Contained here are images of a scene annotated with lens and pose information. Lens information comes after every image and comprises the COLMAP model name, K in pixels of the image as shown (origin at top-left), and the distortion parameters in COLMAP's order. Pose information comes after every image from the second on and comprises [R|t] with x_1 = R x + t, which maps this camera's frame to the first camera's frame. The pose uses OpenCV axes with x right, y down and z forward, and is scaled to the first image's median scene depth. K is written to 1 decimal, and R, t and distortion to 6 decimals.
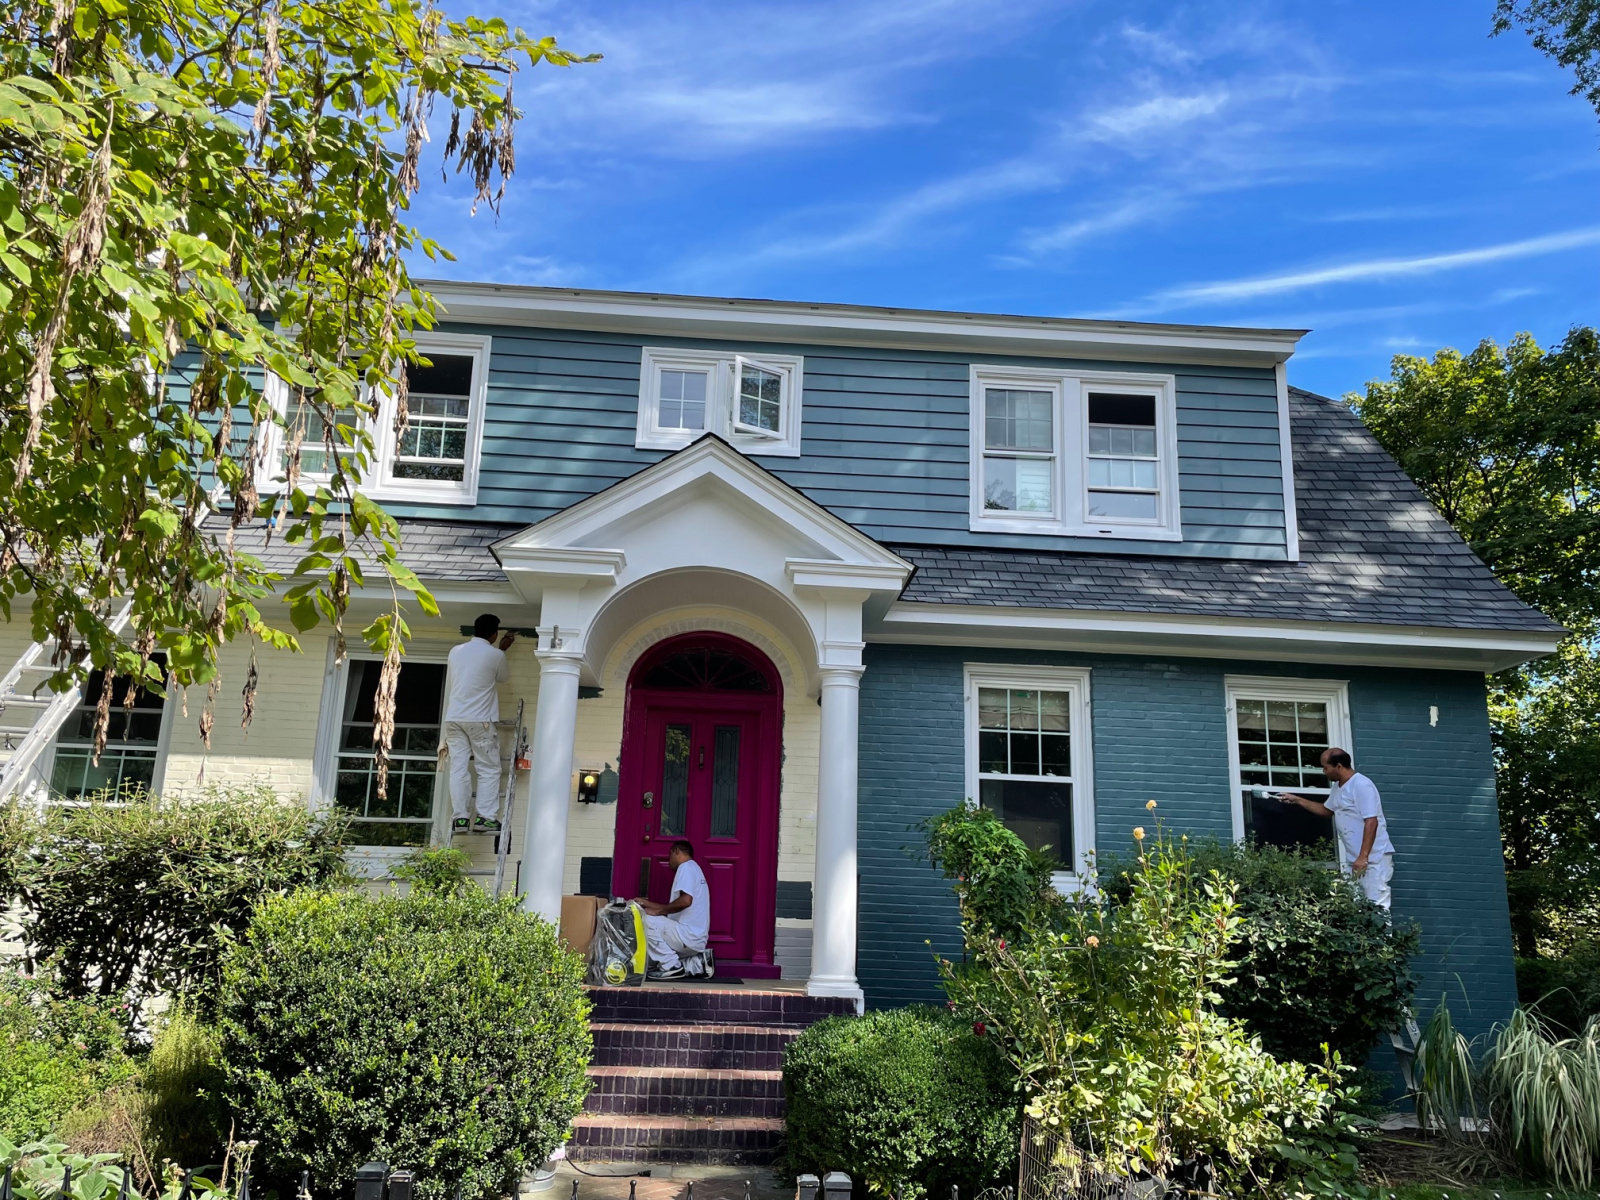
lens RADIAL K [[1227.9, 0, 790.6], [0, 1227.9, 598.6], [0, 0, 1]] dist [0.083148, -0.118288]
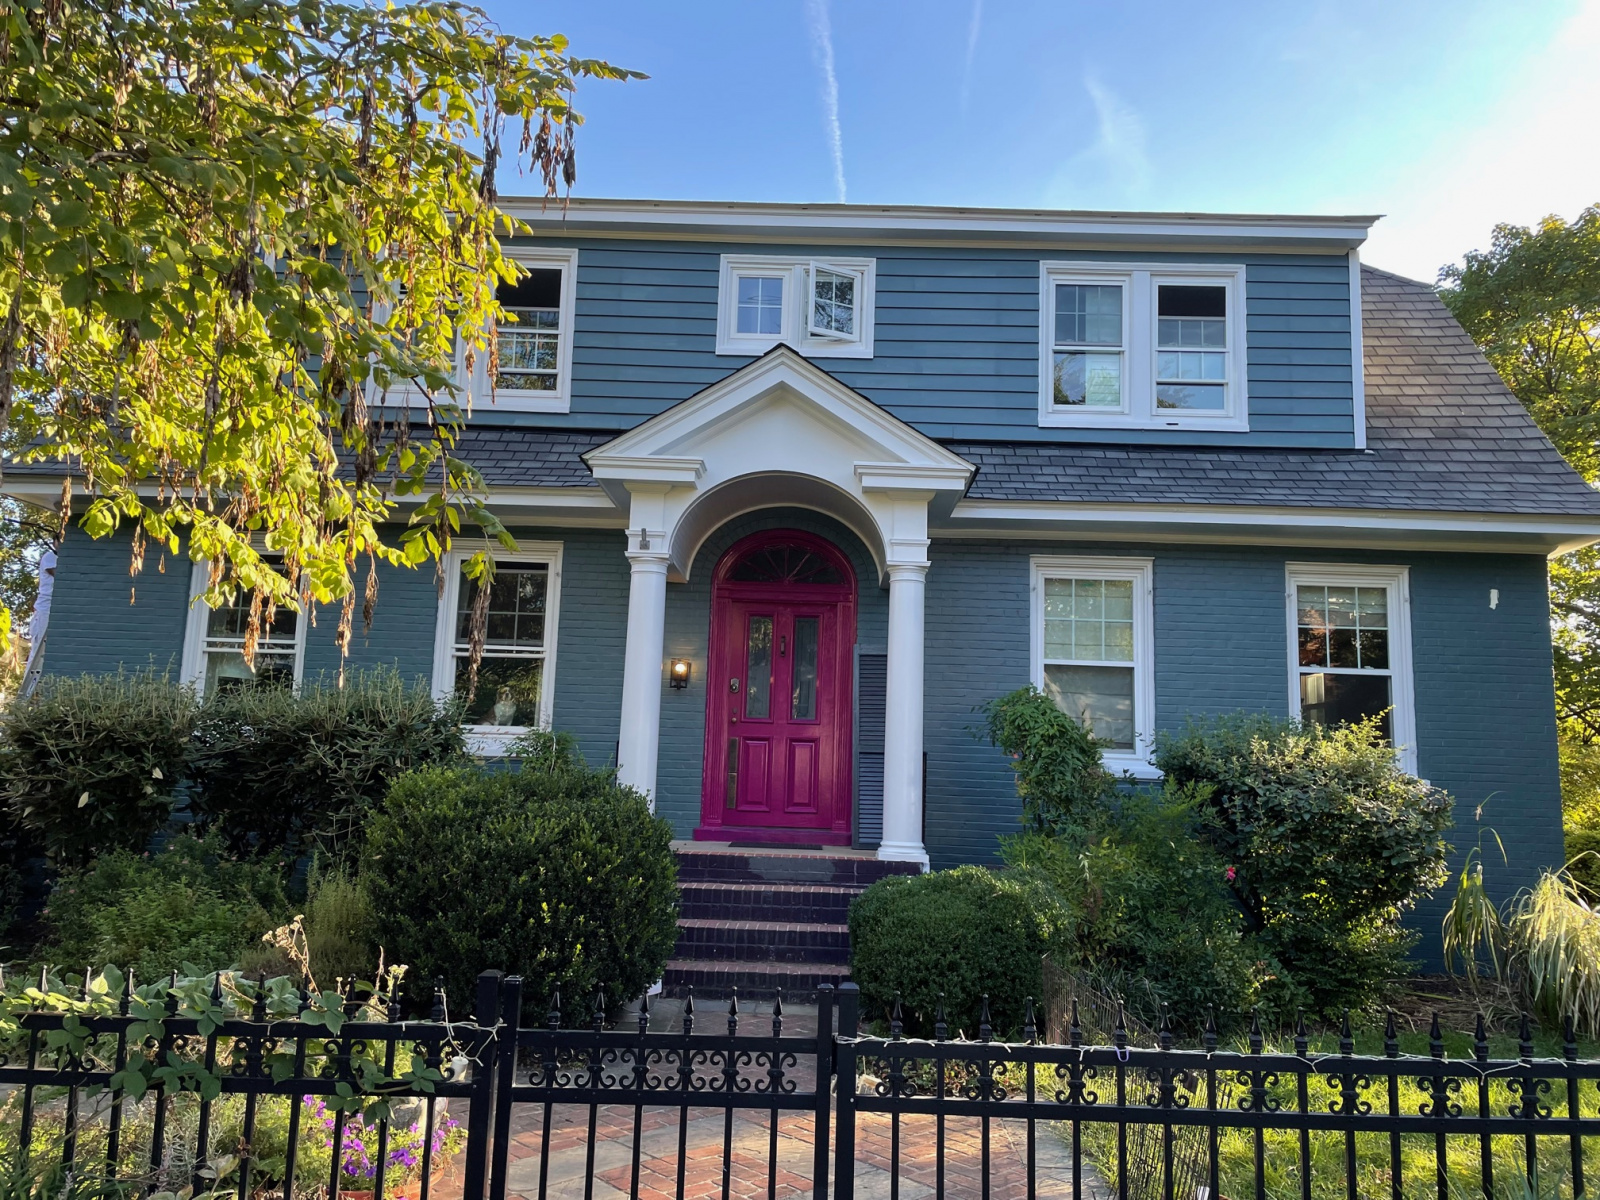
lens RADIAL K [[1220.9, 0, 800.0], [0, 1220.9, 600.0], [0, 0, 1]] dist [0.072594, -0.108192]
pose [[0.997126, -0.011317, -0.074906, 0.021769], [0.018453, 0.995280, 0.095270, -0.011953], [0.073475, -0.096379, 0.992629, -0.052572]]
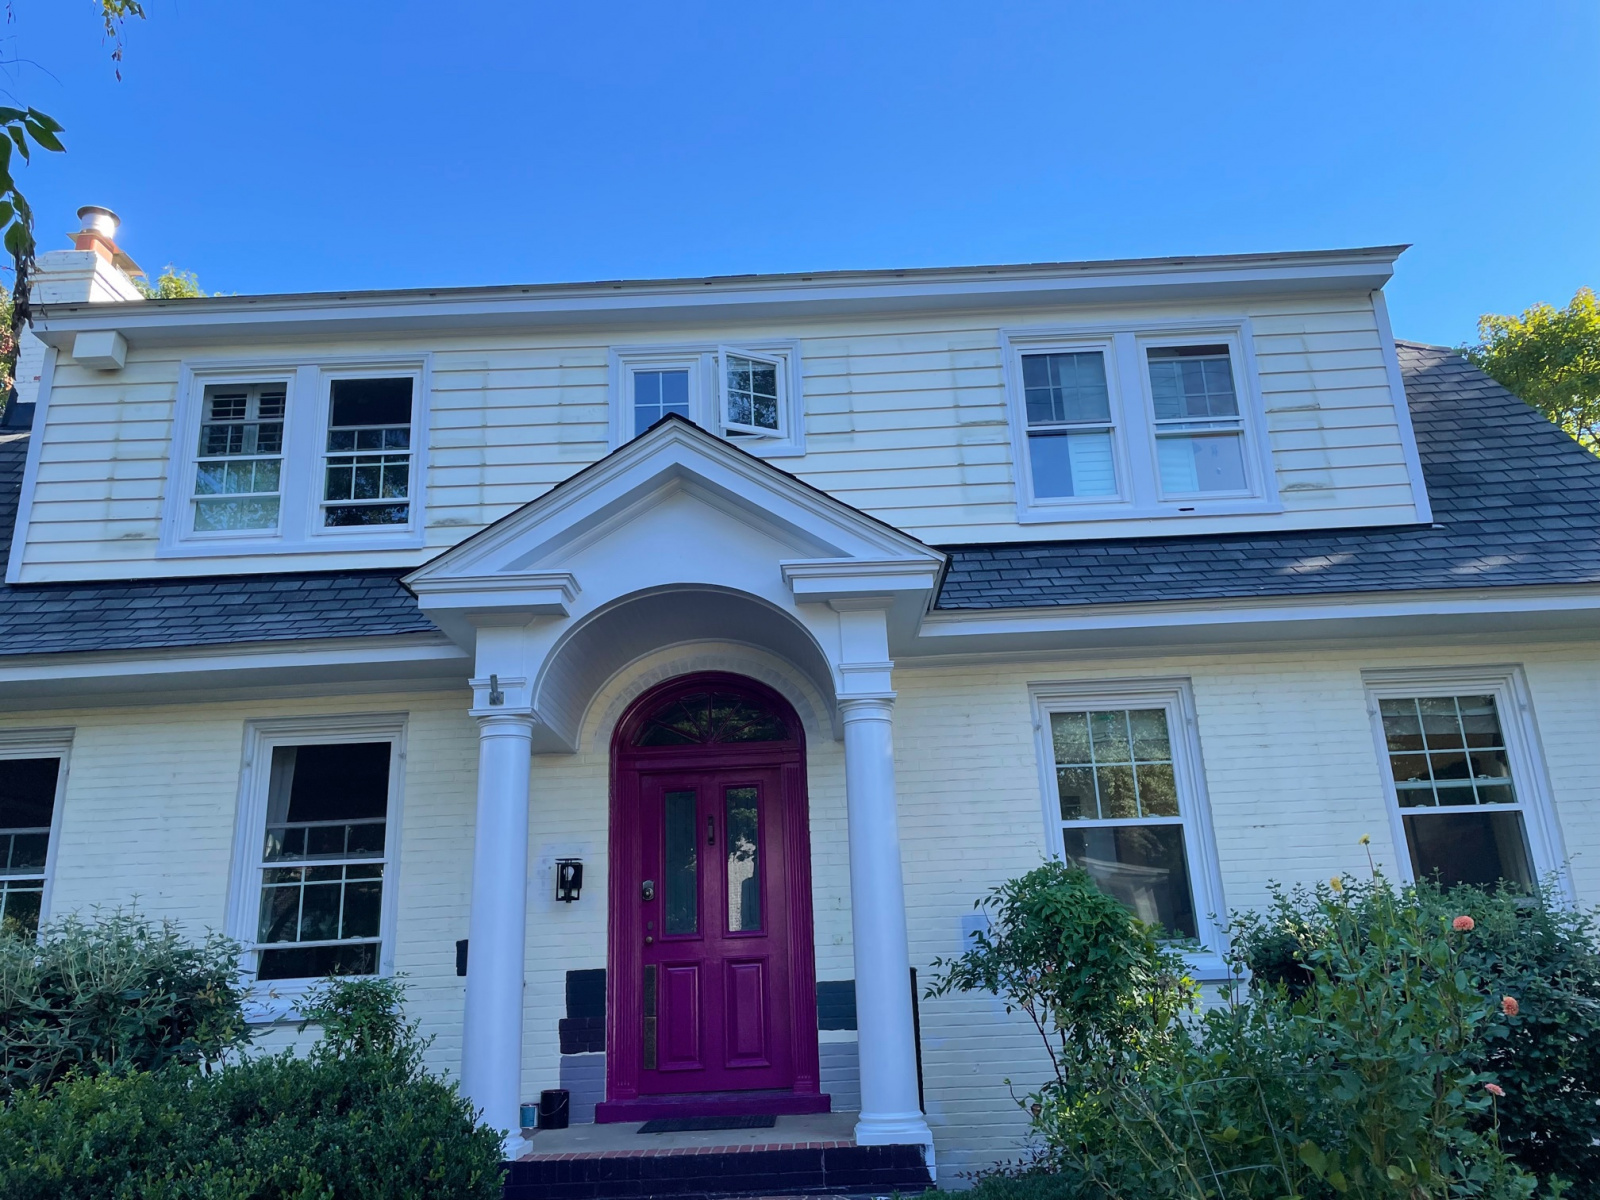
lens RADIAL K [[1221.4, 0, 800.5], [0, 1221.4, 580.2], [0, 0, 1]] dist [0.069055, -0.087983]
pose [[0.994778, -0.093153, -0.041712, 0.032048], [0.089876, 0.993160, -0.074541, 0.030416], [0.048371, 0.070403, 0.996345, 0.186926]]
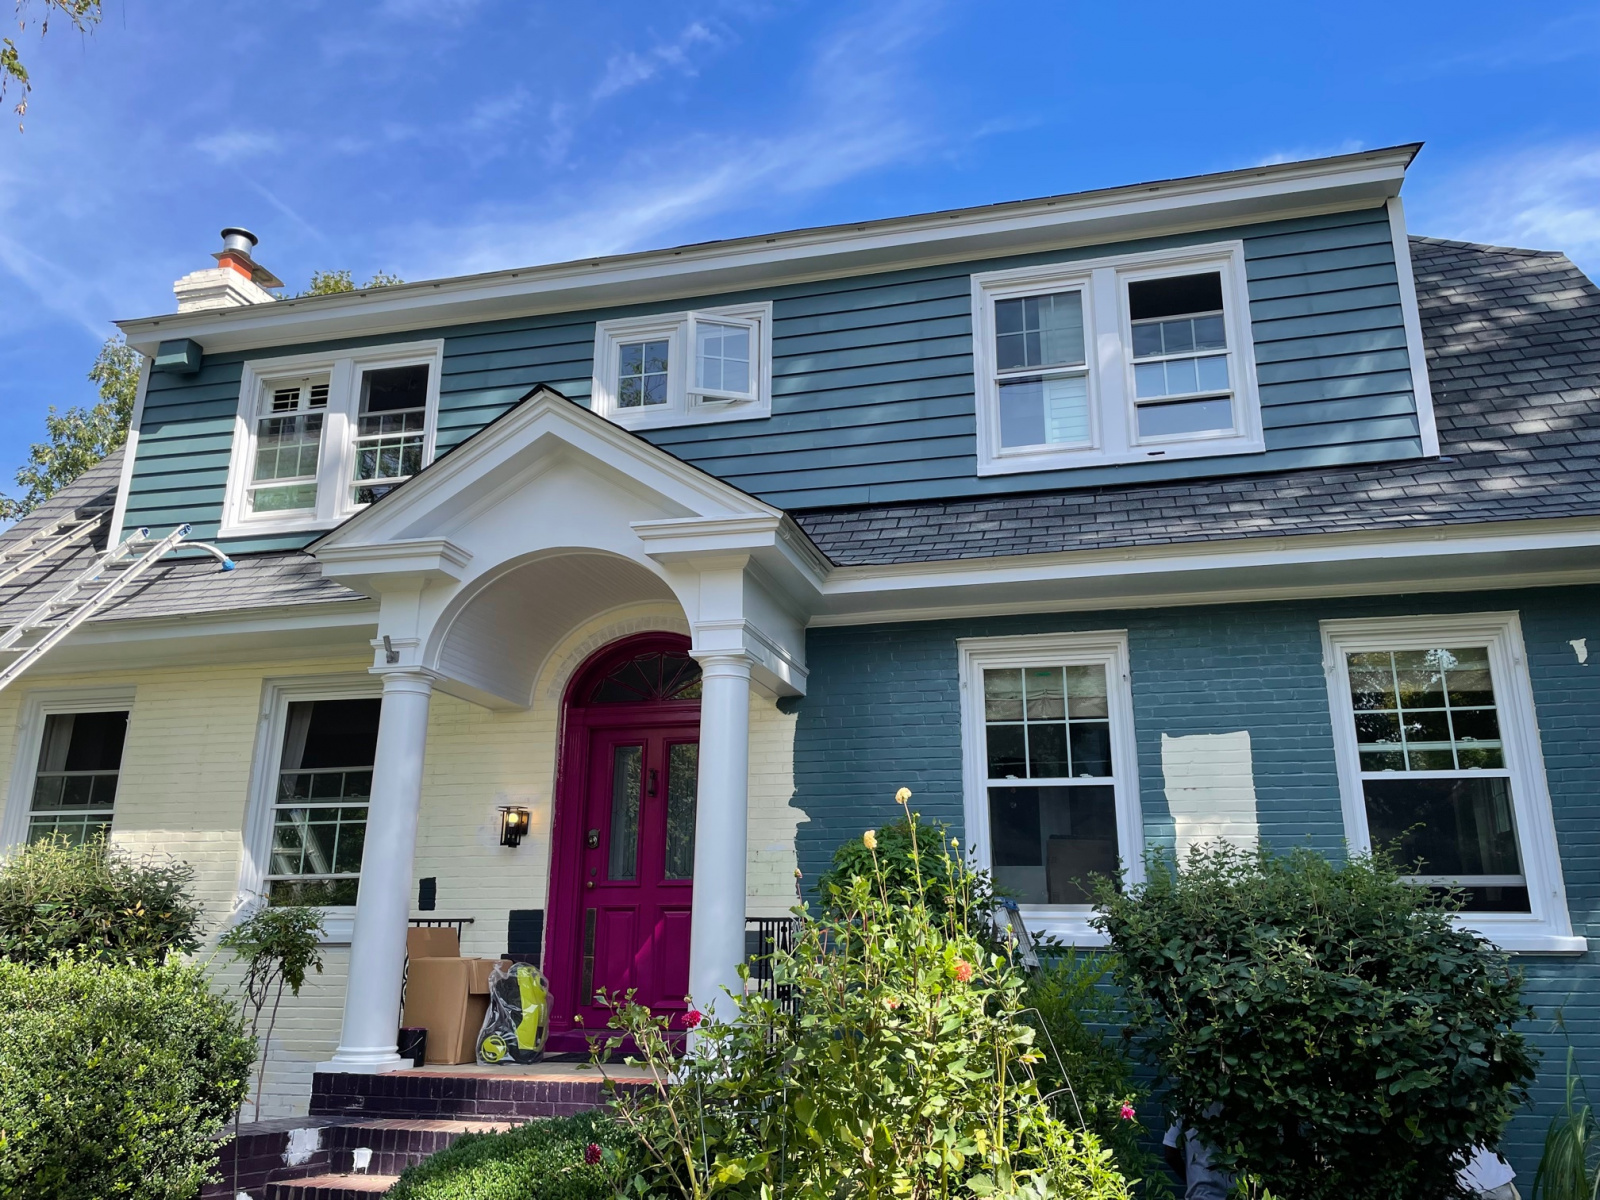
lens RADIAL K [[1222.6, 0, 807.5], [0, 1222.6, 583.0], [0, 0, 1]] dist [0.076299, -0.106982]
pose [[0.952952, -0.112212, -0.281587, 0.260103], [0.097223, 0.993025, -0.066695, 0.056401], [0.287107, 0.036180, 0.957215, 0.217189]]
